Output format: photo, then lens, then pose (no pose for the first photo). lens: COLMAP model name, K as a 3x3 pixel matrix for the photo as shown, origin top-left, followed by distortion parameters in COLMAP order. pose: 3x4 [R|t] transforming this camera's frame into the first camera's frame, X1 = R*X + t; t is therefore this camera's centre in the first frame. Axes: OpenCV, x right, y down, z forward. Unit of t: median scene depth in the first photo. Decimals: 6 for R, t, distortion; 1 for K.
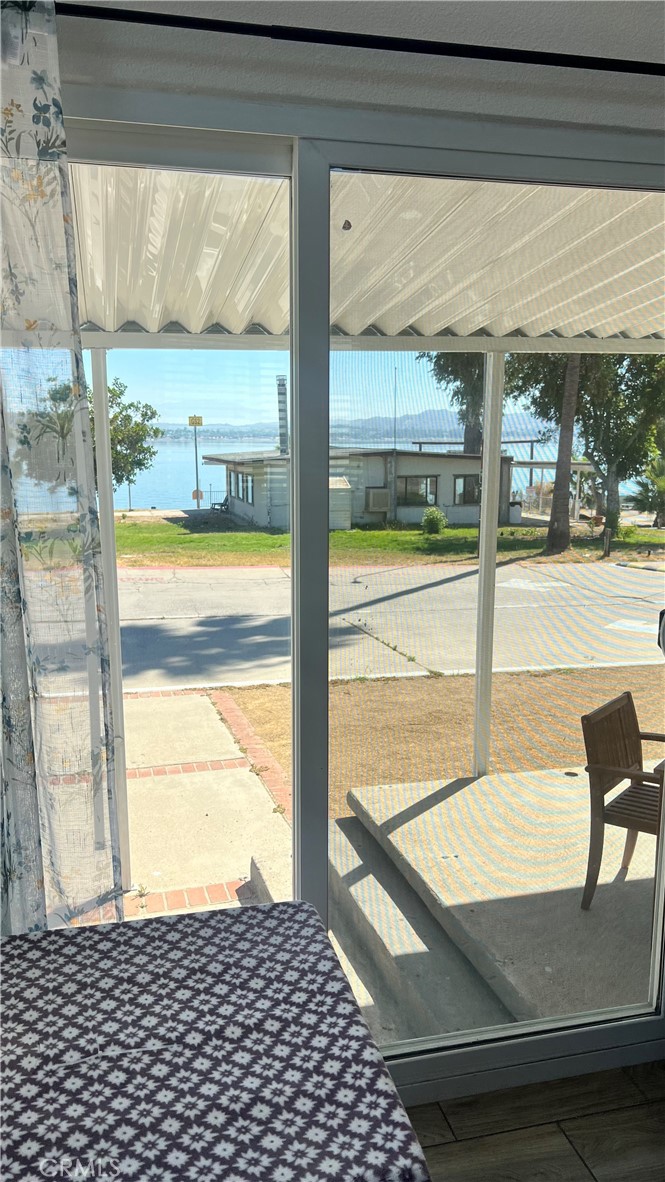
lens RADIAL K [[879.5, 0, 324.5], [0, 879.5, 599.2], [0, 0, 1]] dist [0.110911, -0.155679]
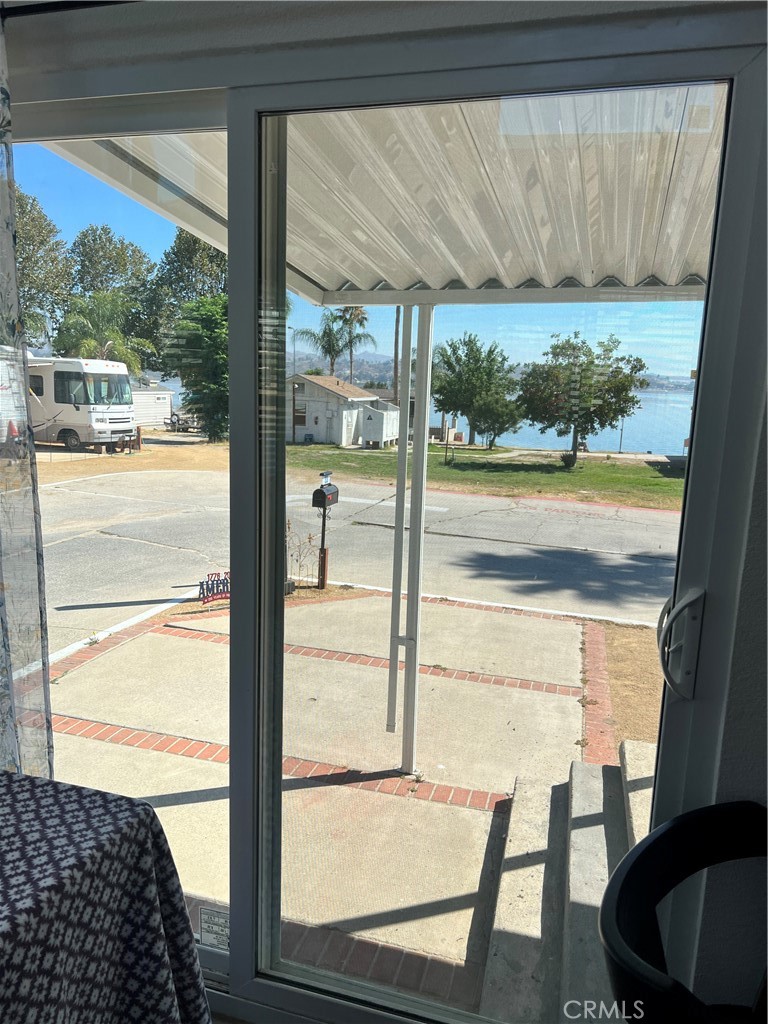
lens RADIAL K [[767.4, 0, 369.0], [0, 767.4, 515.5], [0, 0, 1]] dist [0.052937, -0.053870]
pose [[0.858163, 0.120502, -0.499035, 0.103544], [-0.127712, 0.991613, 0.019826, -0.009169], [0.497239, 0.046718, 0.866355, 0.051008]]
